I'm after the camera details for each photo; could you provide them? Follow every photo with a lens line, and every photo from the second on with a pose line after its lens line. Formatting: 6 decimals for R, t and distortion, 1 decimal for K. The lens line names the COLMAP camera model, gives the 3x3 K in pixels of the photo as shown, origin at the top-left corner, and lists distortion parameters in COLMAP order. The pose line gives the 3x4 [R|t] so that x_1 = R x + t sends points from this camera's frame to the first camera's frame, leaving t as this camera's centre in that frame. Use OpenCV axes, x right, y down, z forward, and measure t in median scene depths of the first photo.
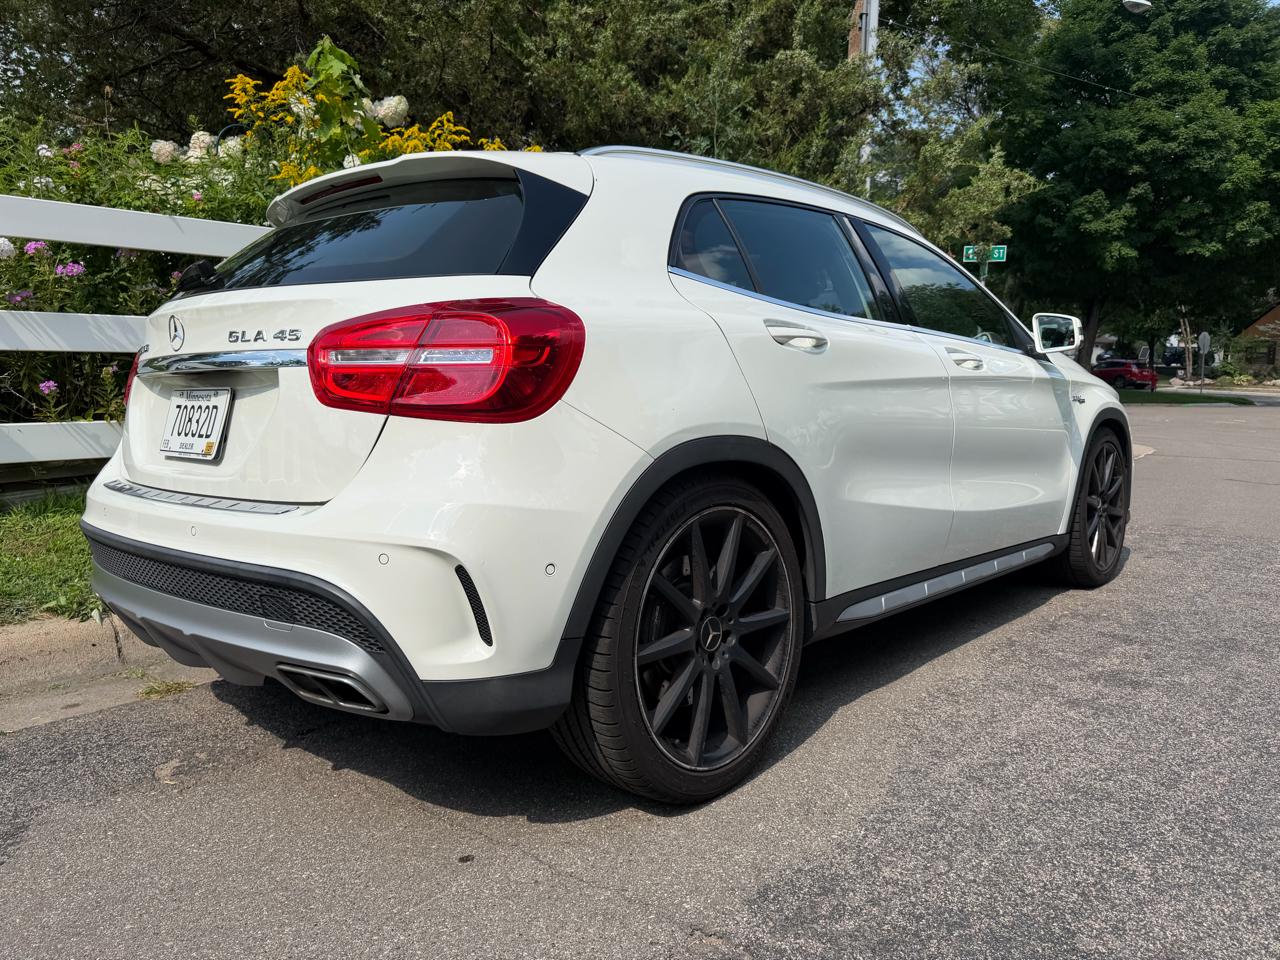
lens RADIAL K [[920.4, 0, 632.2], [0, 920.4, 468.9], [0, 0, 1]] dist [0.003304, -0.004693]
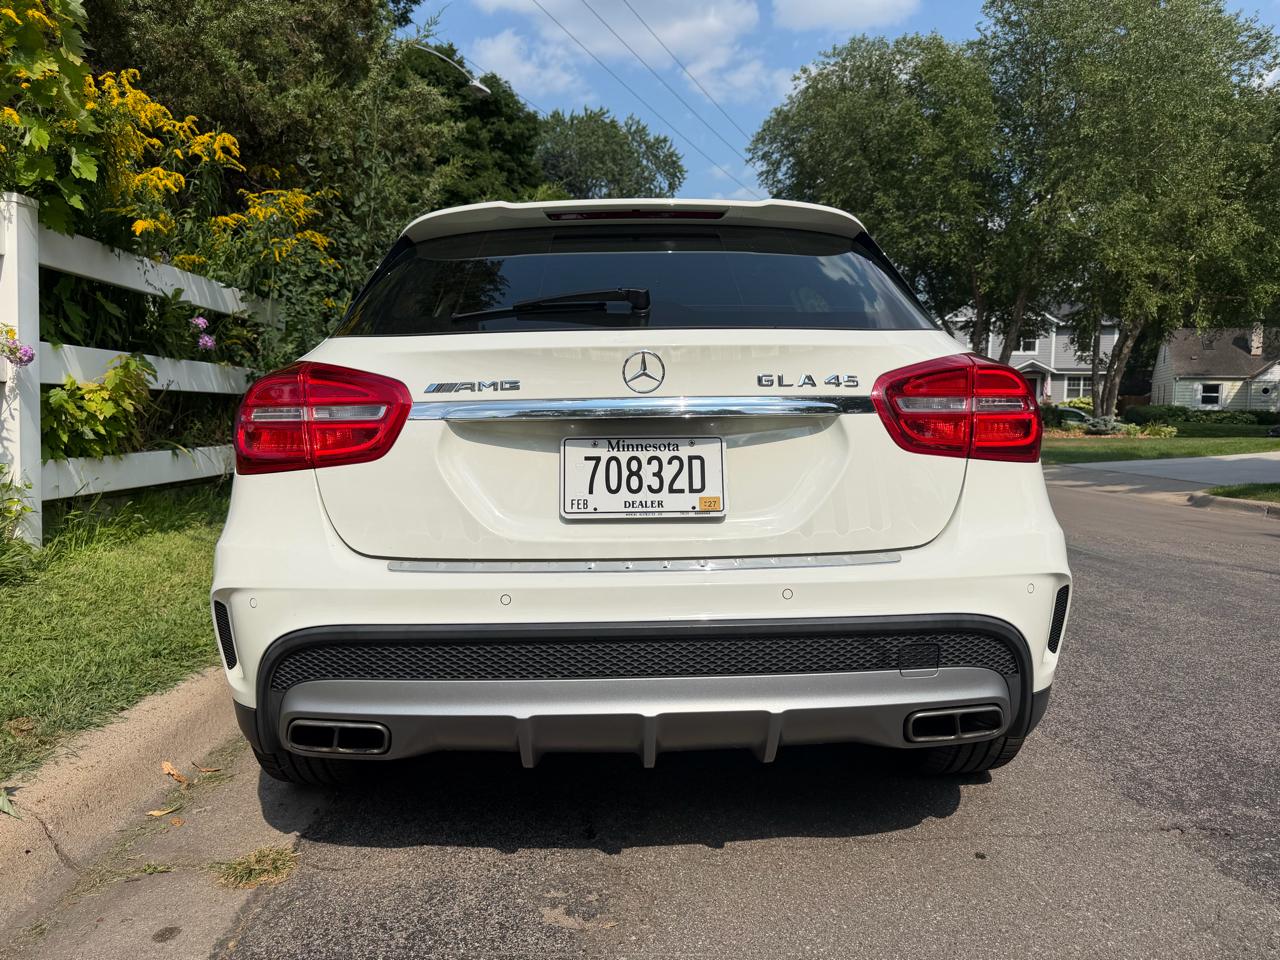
lens RADIAL K [[932.1, 0, 632.4], [0, 932.1, 467.7], [0, 0, 1]] dist [0.004579, -0.005807]
pose [[0.717804, -0.034999, 0.695365, -0.596223], [0.059985, 0.998131, -0.011684, -0.027057], [-0.693656, 0.050098, 0.718562, 0.217173]]
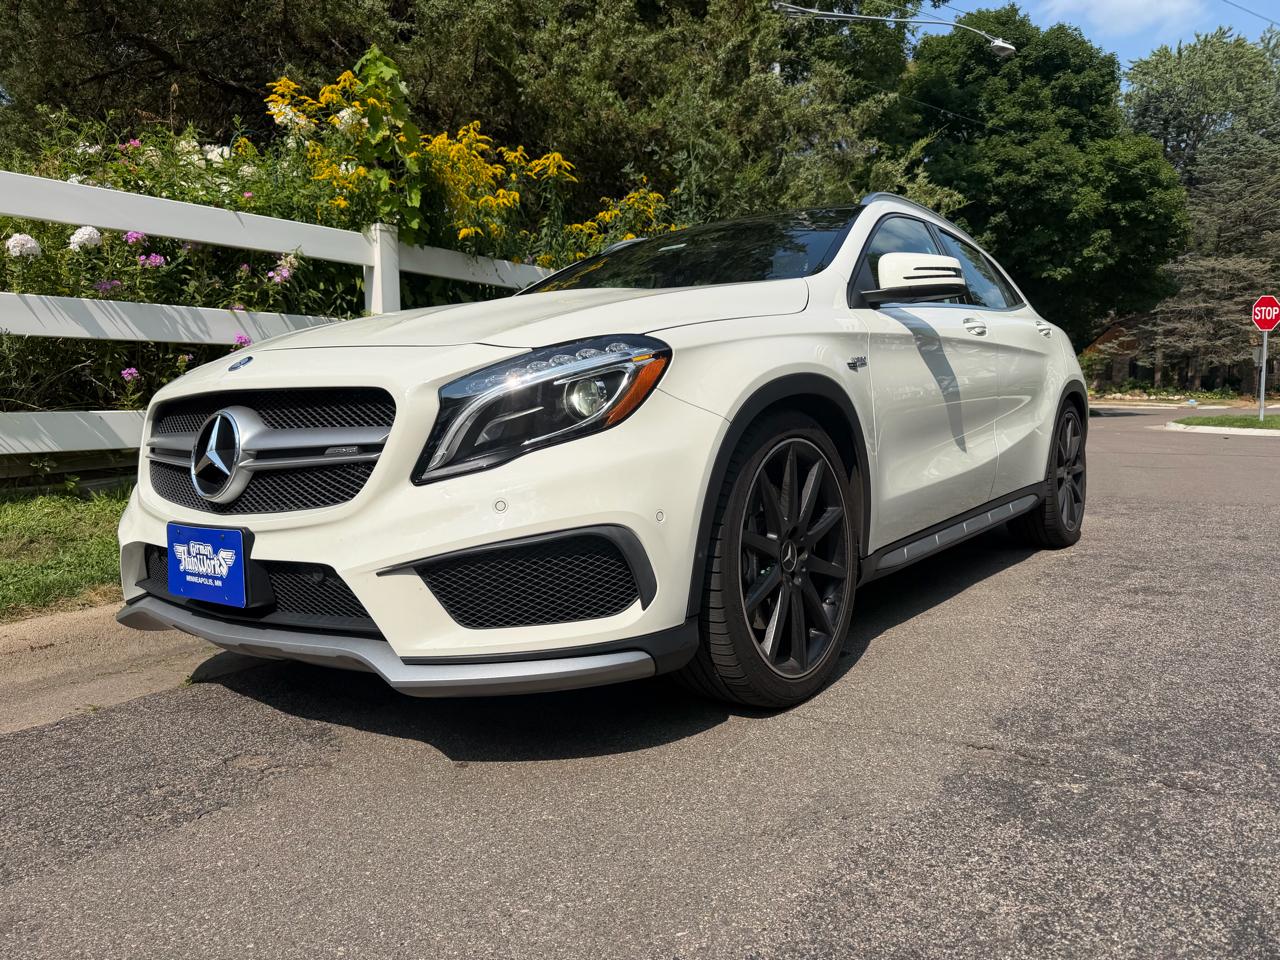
lens RADIAL K [[920.2, 0, 624.5], [0, 920.2, 472.6], [0, 0, 1]] dist [0.008199, -0.007141]
pose [[0.991273, -0.027745, 0.128869, -0.225549], [0.031229, 0.999197, -0.025094, 0.062528], [-0.128069, 0.028900, 0.991344, -0.076731]]
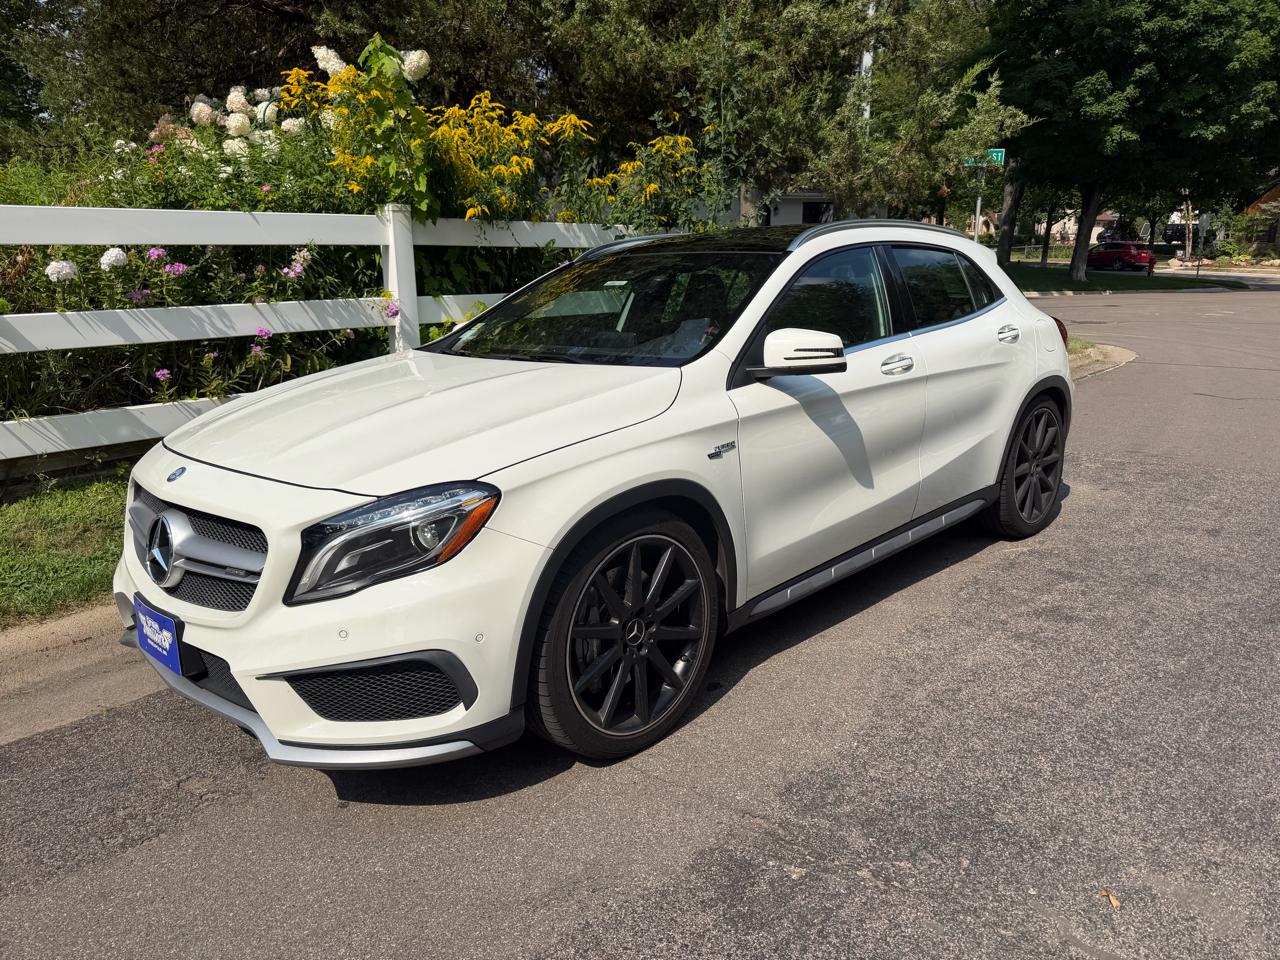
lens RADIAL K [[922.4, 0, 631.1], [0, 922.4, 480.1], [0, 0, 1]] dist [0.007641, -0.008442]
pose [[0.999835, -0.017567, 0.004668, -0.049036], [0.016754, 0.990264, 0.138191, -0.107605], [-0.007050, -0.138090, 0.990395, -0.179752]]
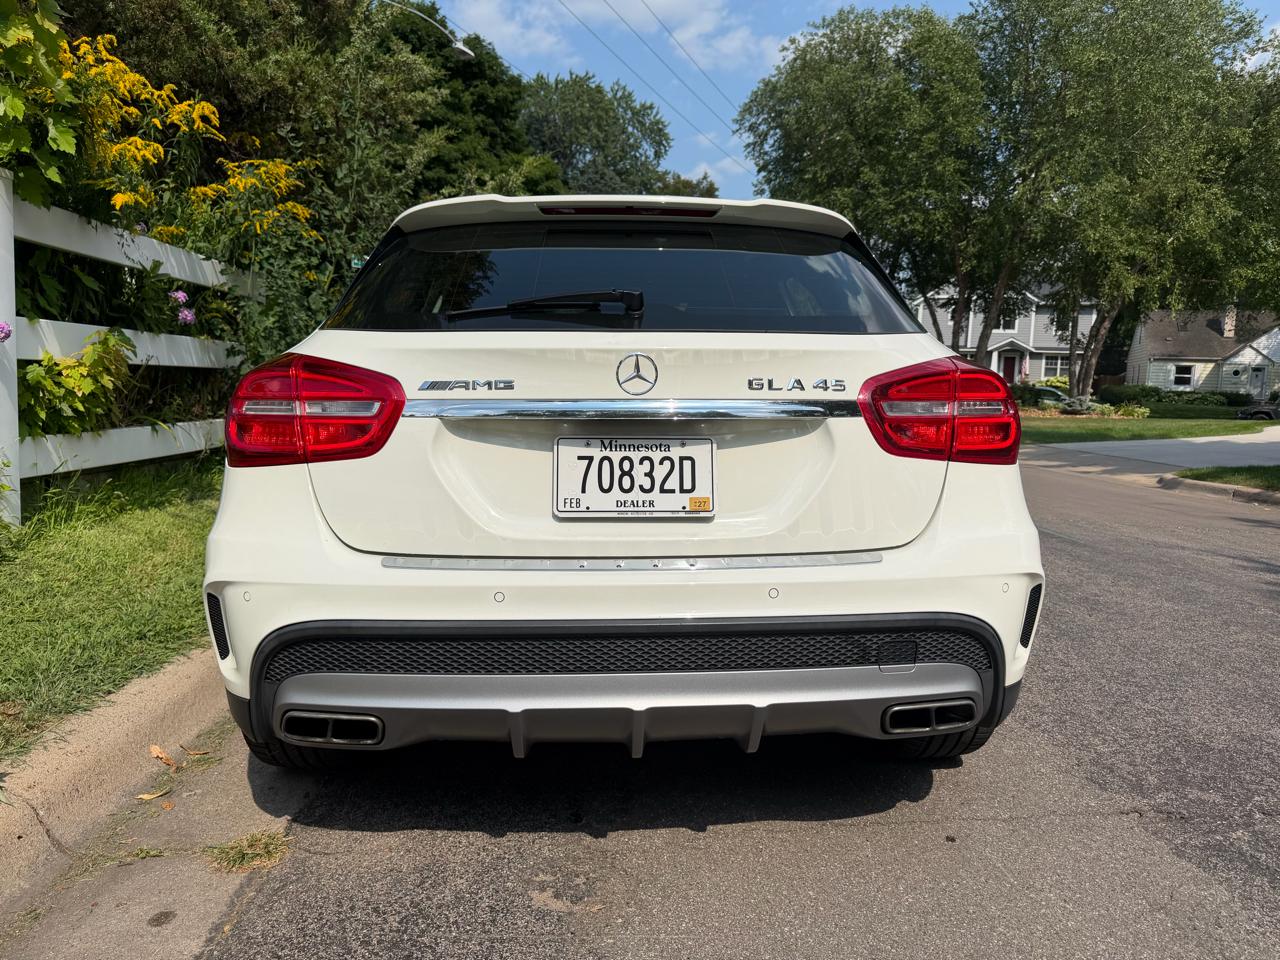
lens RADIAL K [[933.6, 0, 647.1], [0, 933.6, 475.3], [0, 0, 1]] dist [0.004749, -0.006726]
pose [[0.692675, -0.053309, 0.719278, -0.606810], [0.046386, 0.998493, 0.029332, -0.042262], [-0.719757, 0.013047, 0.694103, 0.213340]]
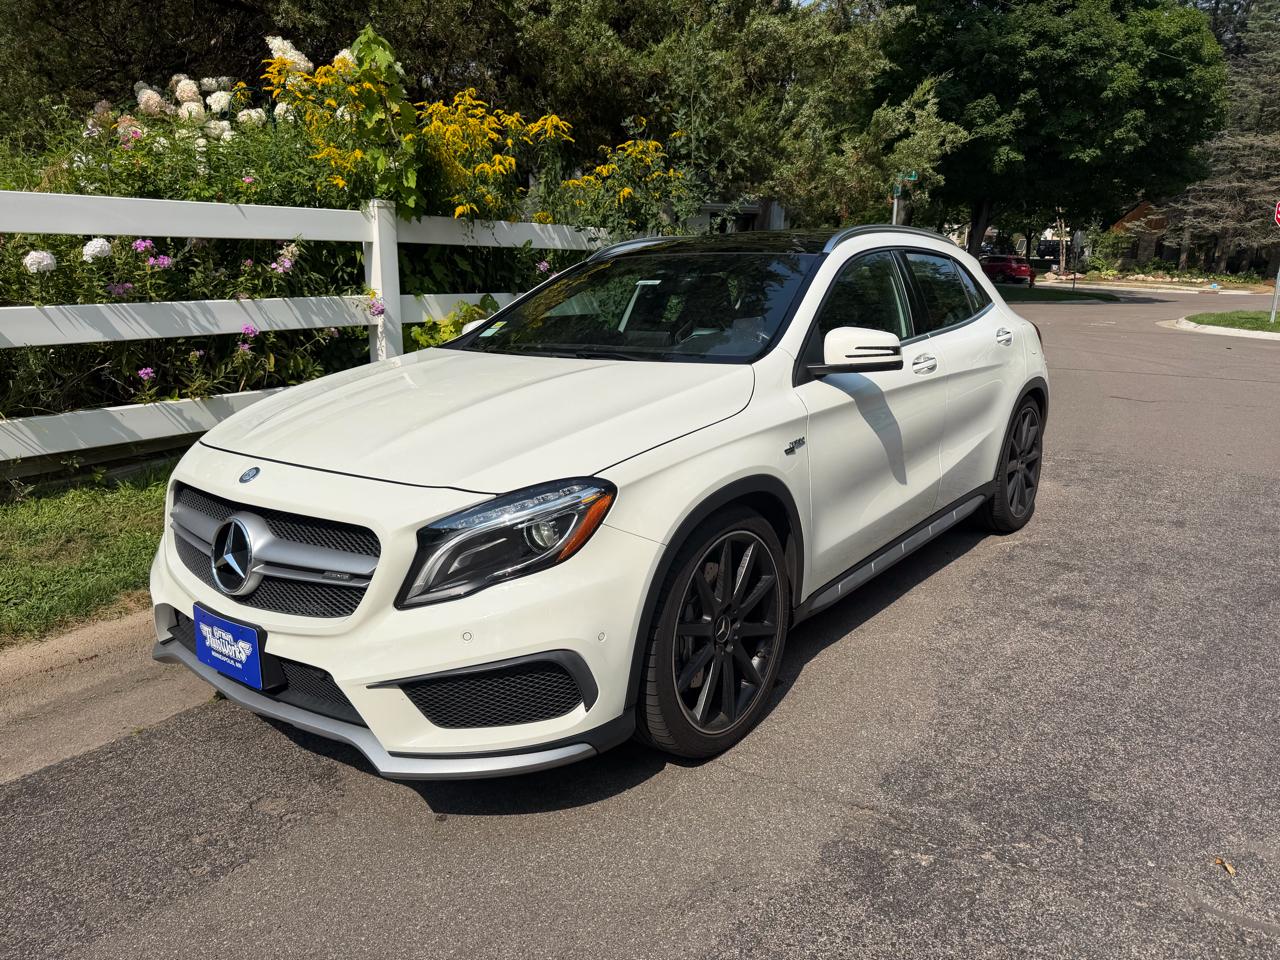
lens RADIAL K [[924.0, 0, 635.8], [0, 924.0, 466.8], [0, 0, 1]] dist [0.007325, -0.008002]
pose [[0.992227, -0.026737, 0.121531, -0.192405], [0.012176, 0.992818, 0.119010, -0.102059], [-0.123840, -0.116605, 0.985427, -0.168170]]
